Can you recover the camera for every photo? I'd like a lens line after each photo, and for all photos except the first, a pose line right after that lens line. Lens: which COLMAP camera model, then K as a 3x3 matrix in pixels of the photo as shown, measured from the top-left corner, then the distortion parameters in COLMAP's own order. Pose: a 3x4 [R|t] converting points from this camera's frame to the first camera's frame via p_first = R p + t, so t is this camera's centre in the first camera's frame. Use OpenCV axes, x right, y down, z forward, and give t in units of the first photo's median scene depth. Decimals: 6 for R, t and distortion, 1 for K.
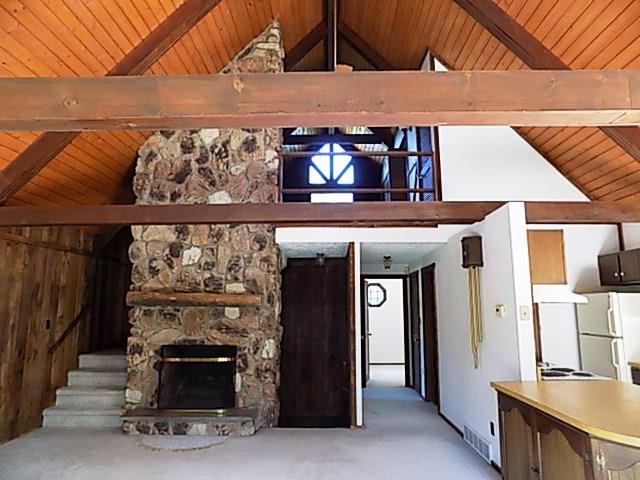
lens RADIAL K [[429.2, 0, 320.6], [0, 429.2, 235.5], [0, 0, 1]] dist [-0.075040, 0.068012]
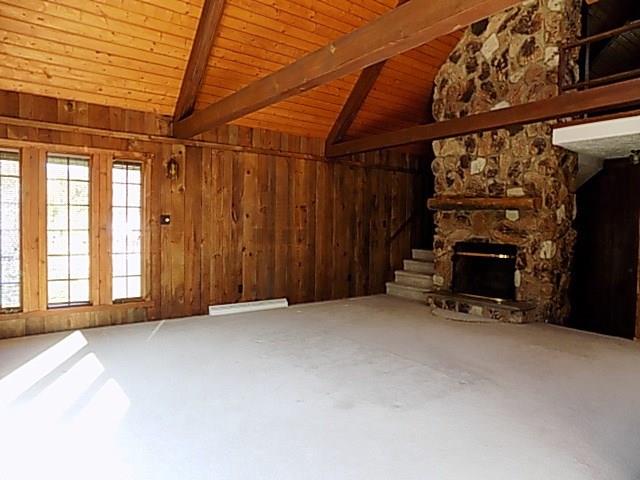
lens RADIAL K [[429.2, 0, 319.0], [0, 429.2, 234.1], [0, 0, 1]] dist [-0.075040, 0.068012]
pose [[0.617145, 0.034432, -0.786096, 0.335851], [0.107450, 0.985995, 0.127544, 0.038700], [0.779478, -0.163179, 0.604803, -0.036832]]
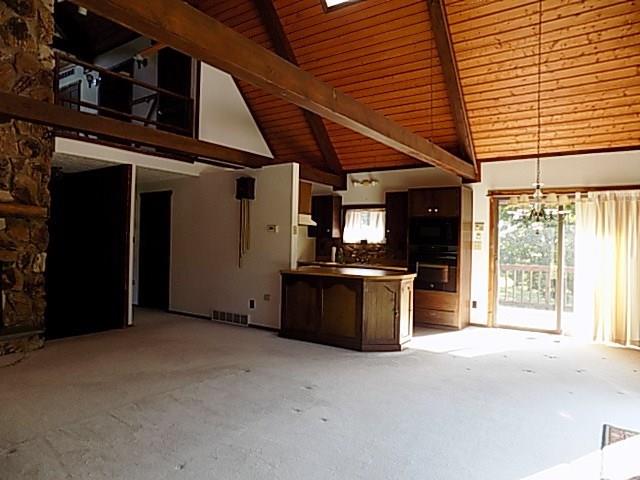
lens RADIAL K [[429.2, 0, 320.9], [0, 429.2, 235.9], [0, 0, 1]] dist [-0.075040, 0.068012]
pose [[0.549863, 0.022017, 0.834965, -0.559549], [-0.154118, 0.985162, 0.075516, 0.038496], [-0.820913, -0.170207, 0.545097, -0.017499]]
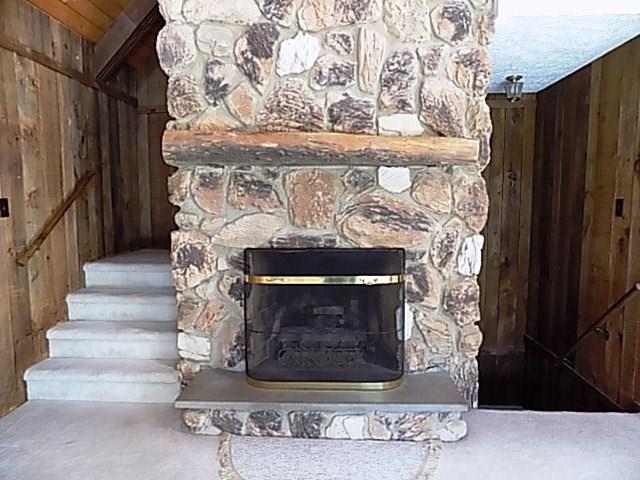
lens RADIAL K [[429.2, 0, 322.5], [0, 429.2, 236.5], [0, 0, 1]] dist [-0.075040, 0.068012]
pose [[0.999491, 0.003118, -0.031746, -0.270330], [0.004716, 0.969825, 0.243758, 0.128568], [0.031548, -0.243784, 0.969316, 0.538556]]
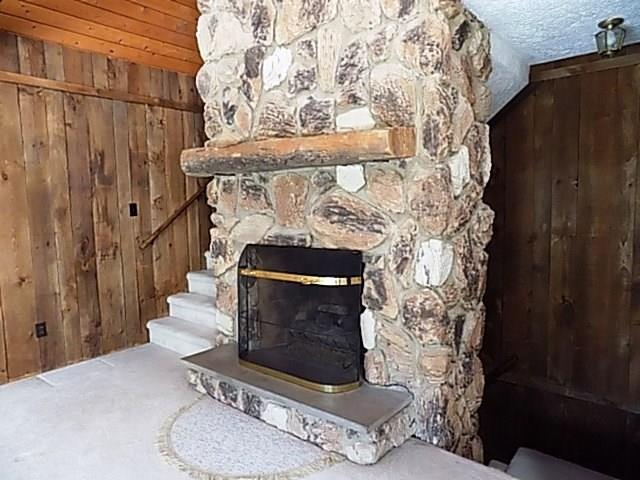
lens RADIAL K [[429.2, 0, 319.0], [0, 429.2, 234.8], [0, 0, 1]] dist [-0.075040, 0.068012]
pose [[0.781803, 0.031353, -0.622737, 0.044451], [0.122610, 0.971505, 0.202842, 0.144784], [0.611352, -0.234936, 0.755681, 0.635041]]
